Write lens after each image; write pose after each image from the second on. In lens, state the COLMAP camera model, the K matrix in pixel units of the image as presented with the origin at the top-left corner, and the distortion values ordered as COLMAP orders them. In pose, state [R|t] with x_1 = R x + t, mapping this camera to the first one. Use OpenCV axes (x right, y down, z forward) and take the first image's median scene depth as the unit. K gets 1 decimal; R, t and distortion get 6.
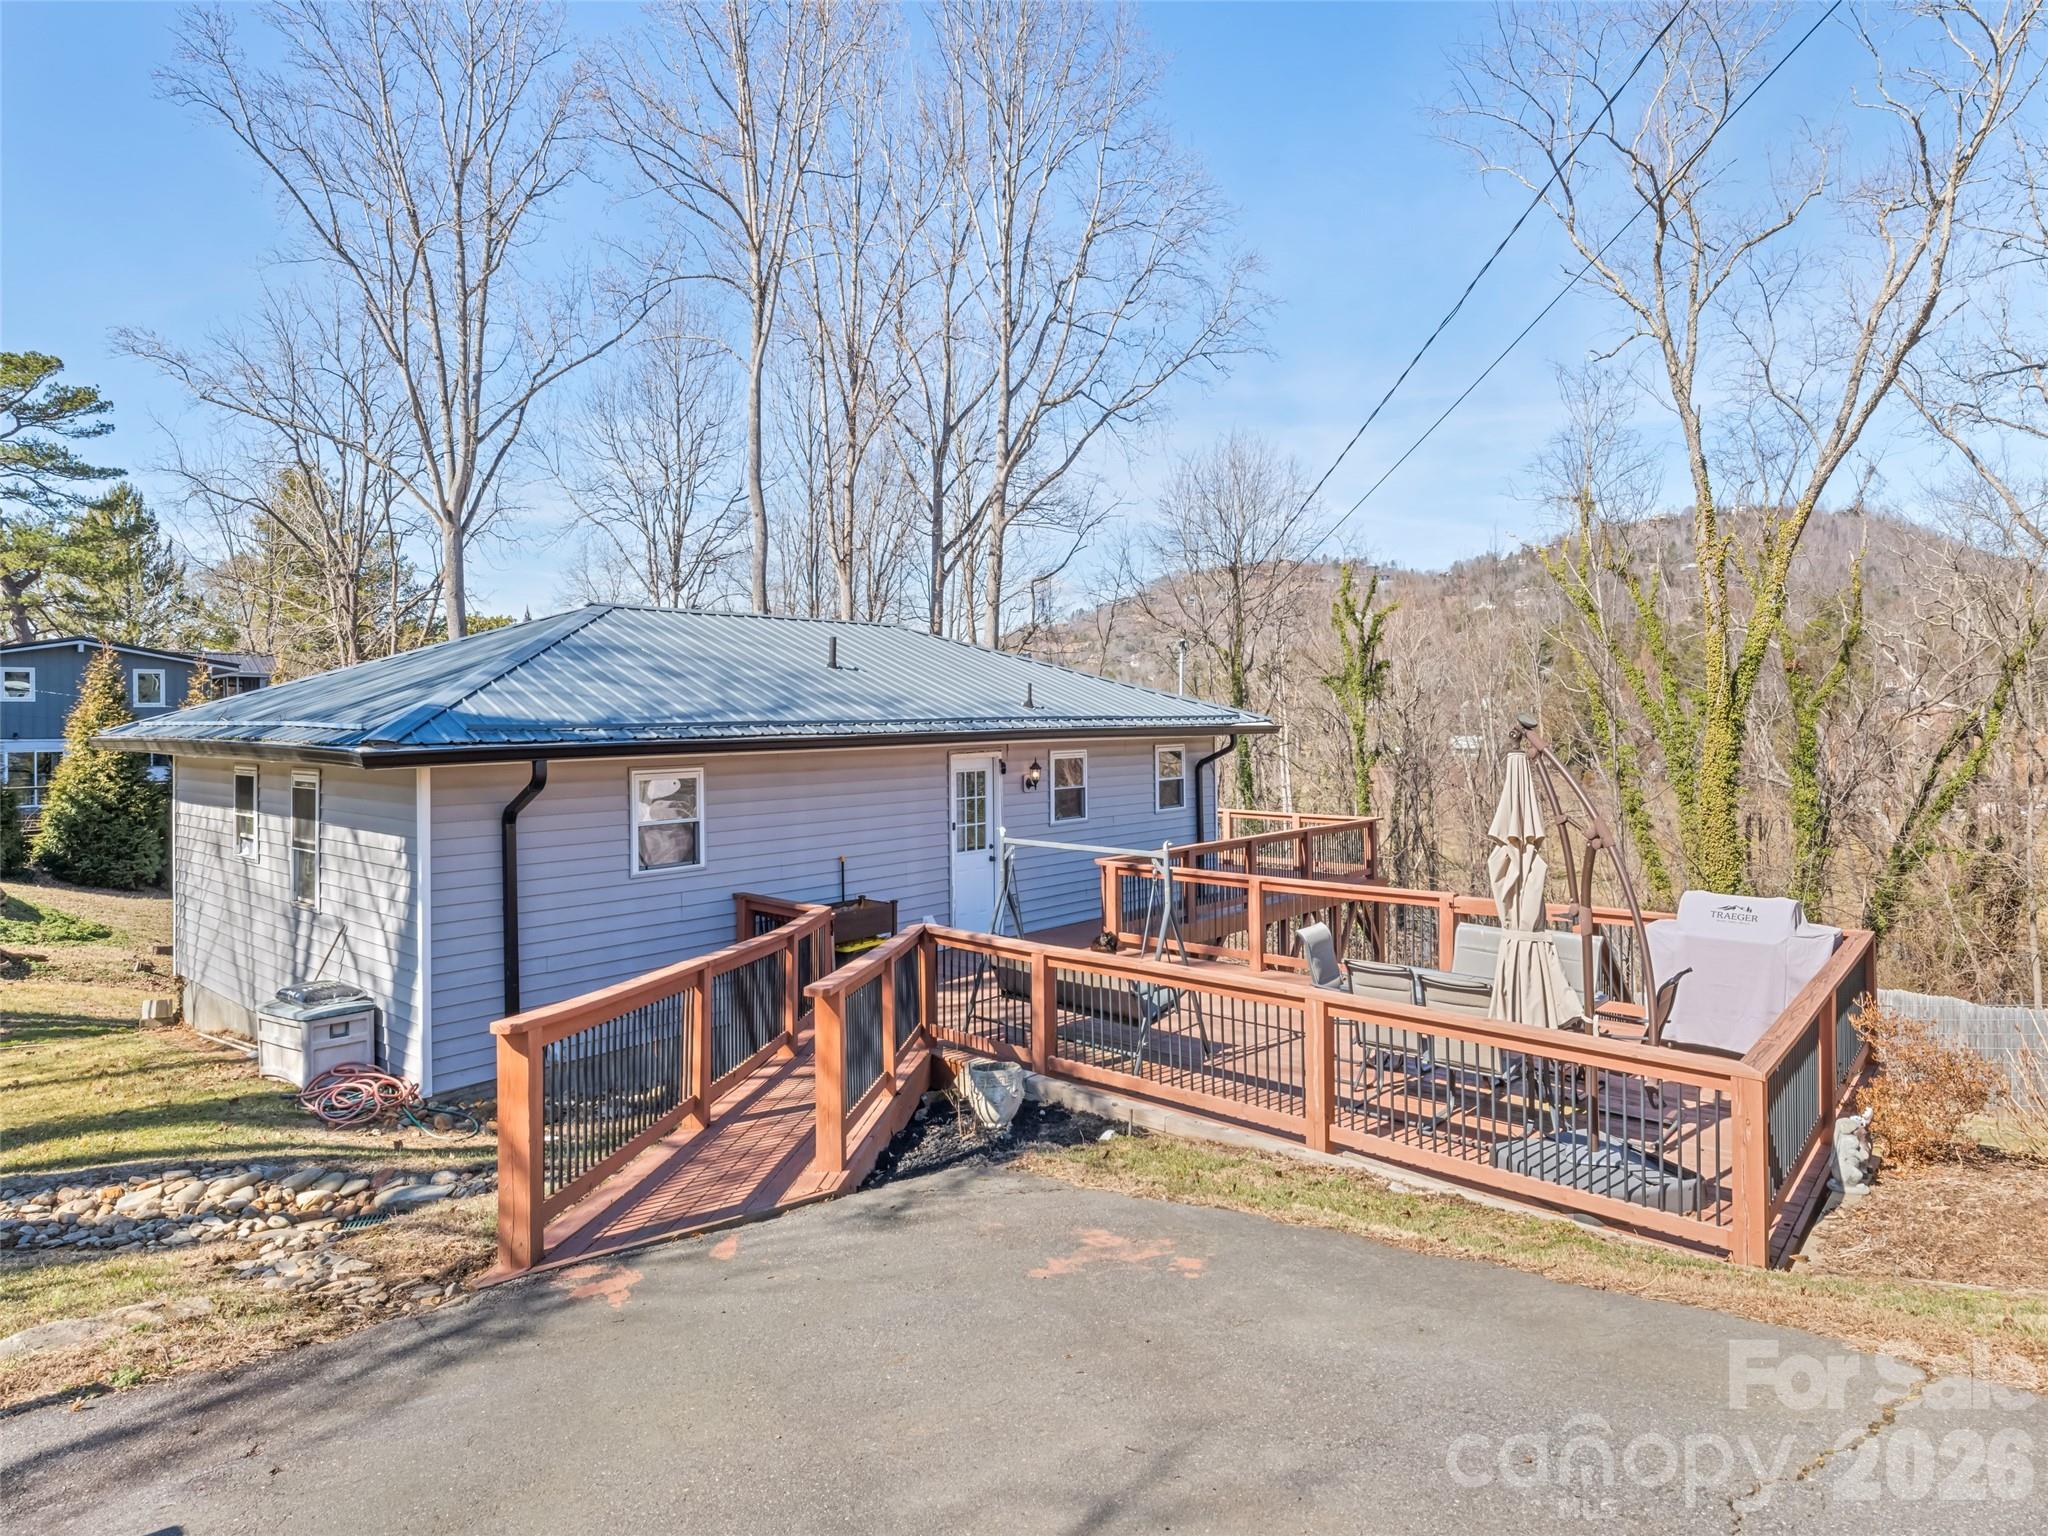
lens RADIAL K [[1208.8, 0, 1030.3], [0, 1208.8, 755.5], [0, 0, 1]] dist [0.007255, 0.001565]
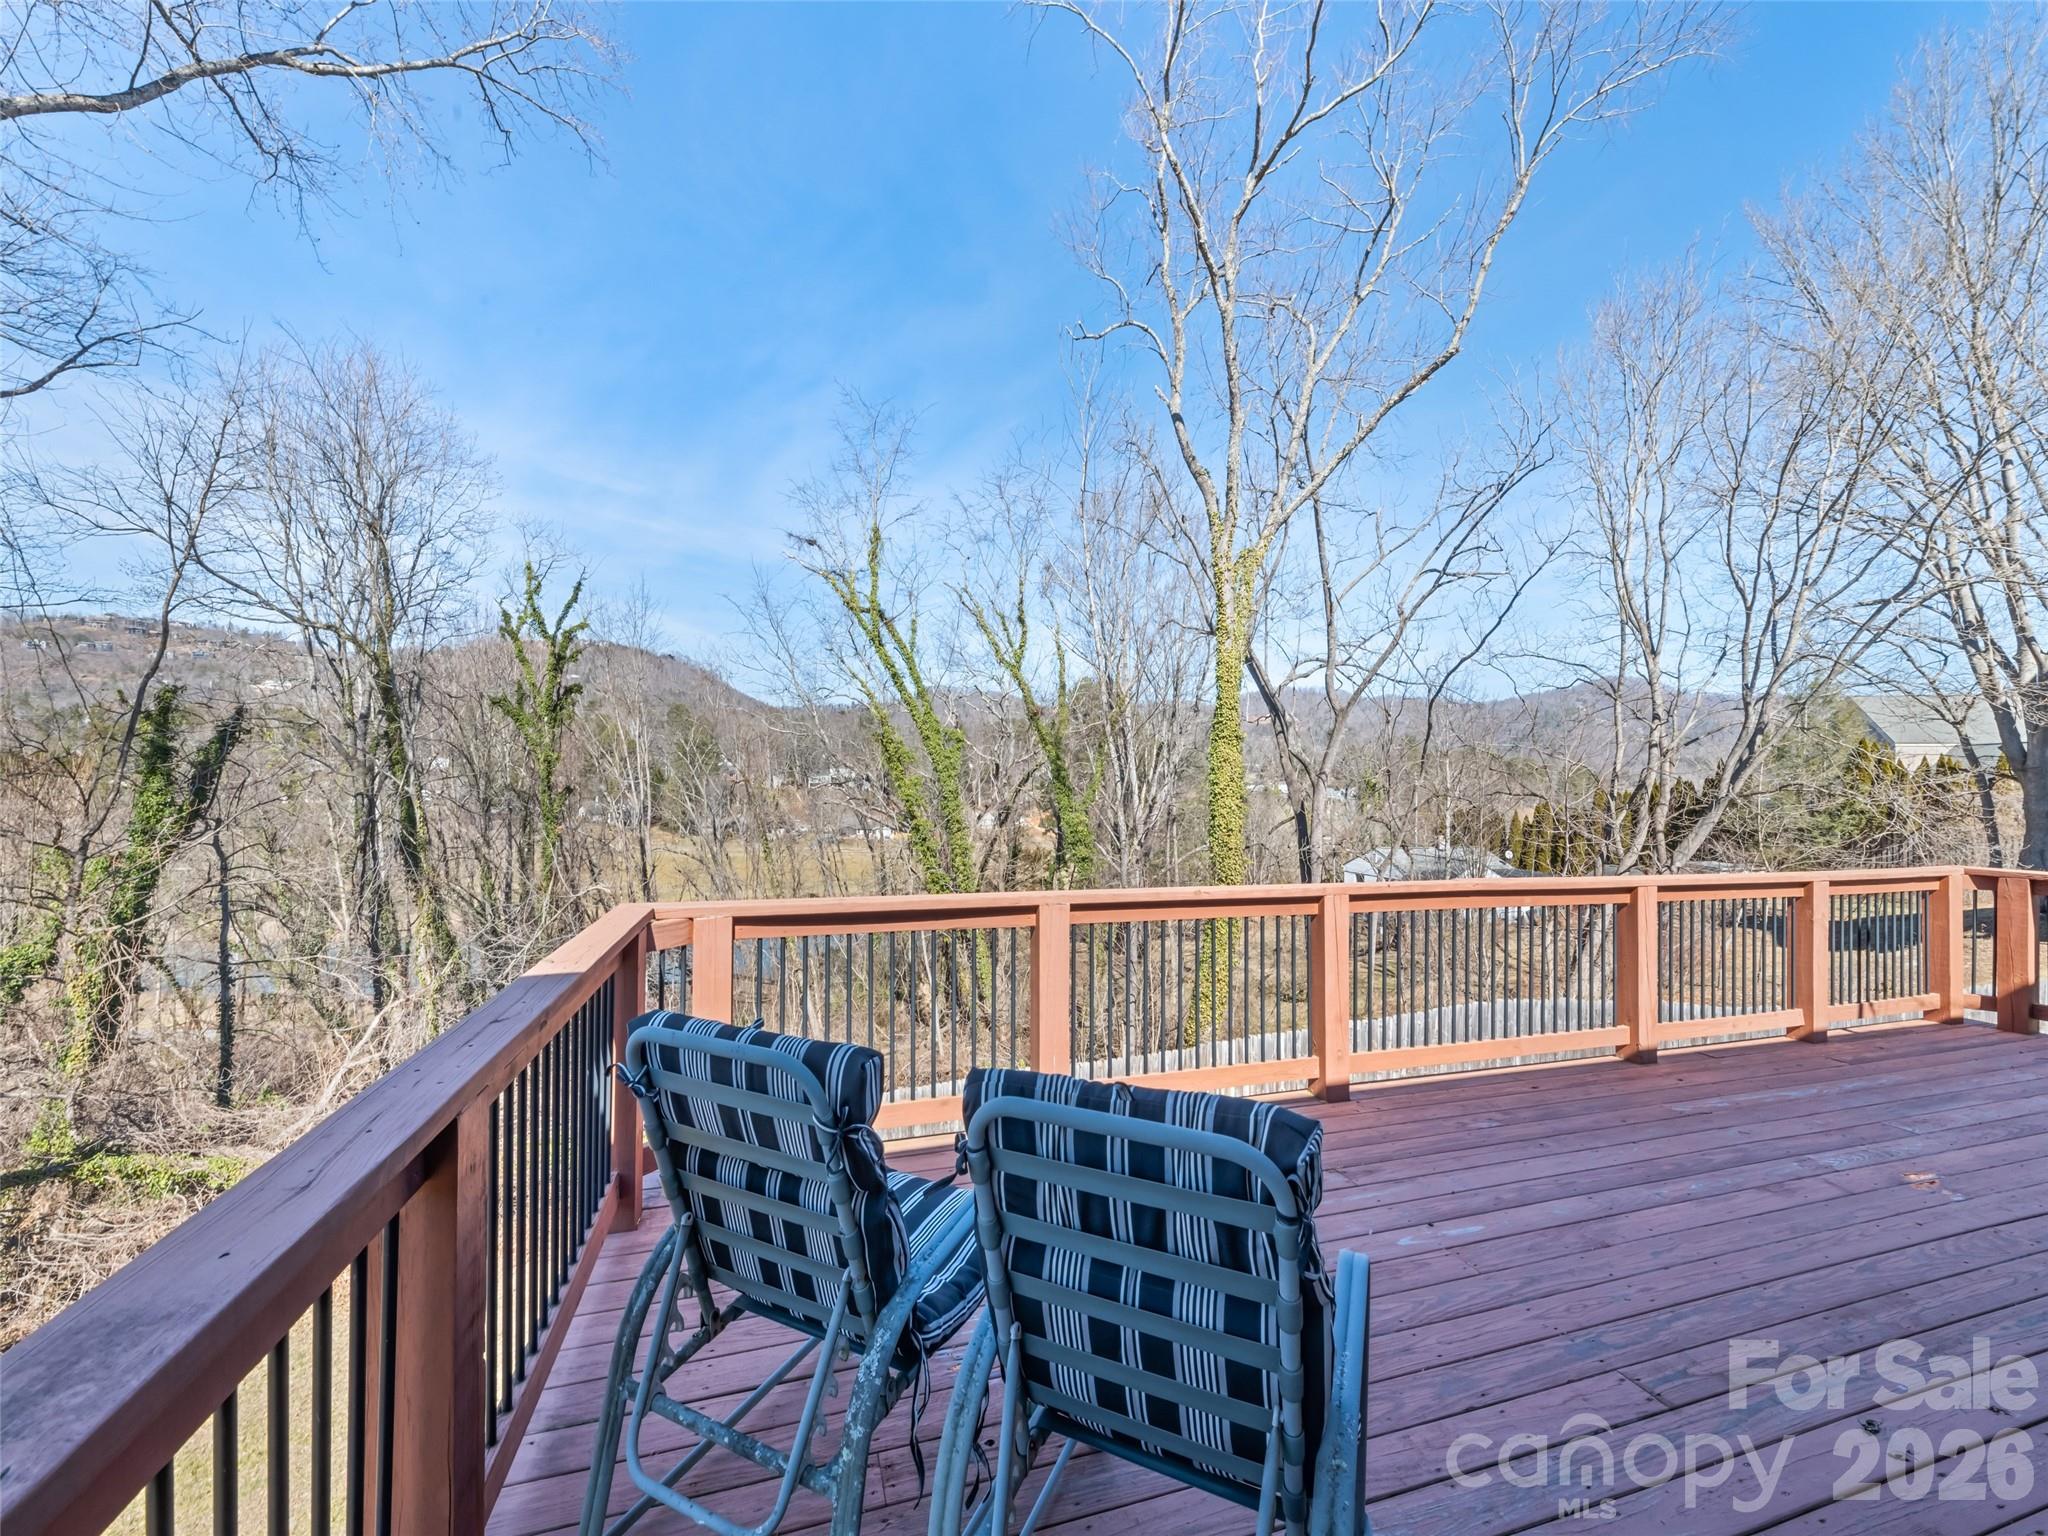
lens RADIAL K [[805.2, 0, 1023.2], [0, 805.2, 771.7], [0, 0, 1]] dist [0.006763, 0.000039]
pose [[0.516396, 0.027200, 0.855918, -0.059305], [0.010454, 0.999221, -0.038061, 0.015748], [-0.856286, 0.028602, 0.515709, 0.655727]]
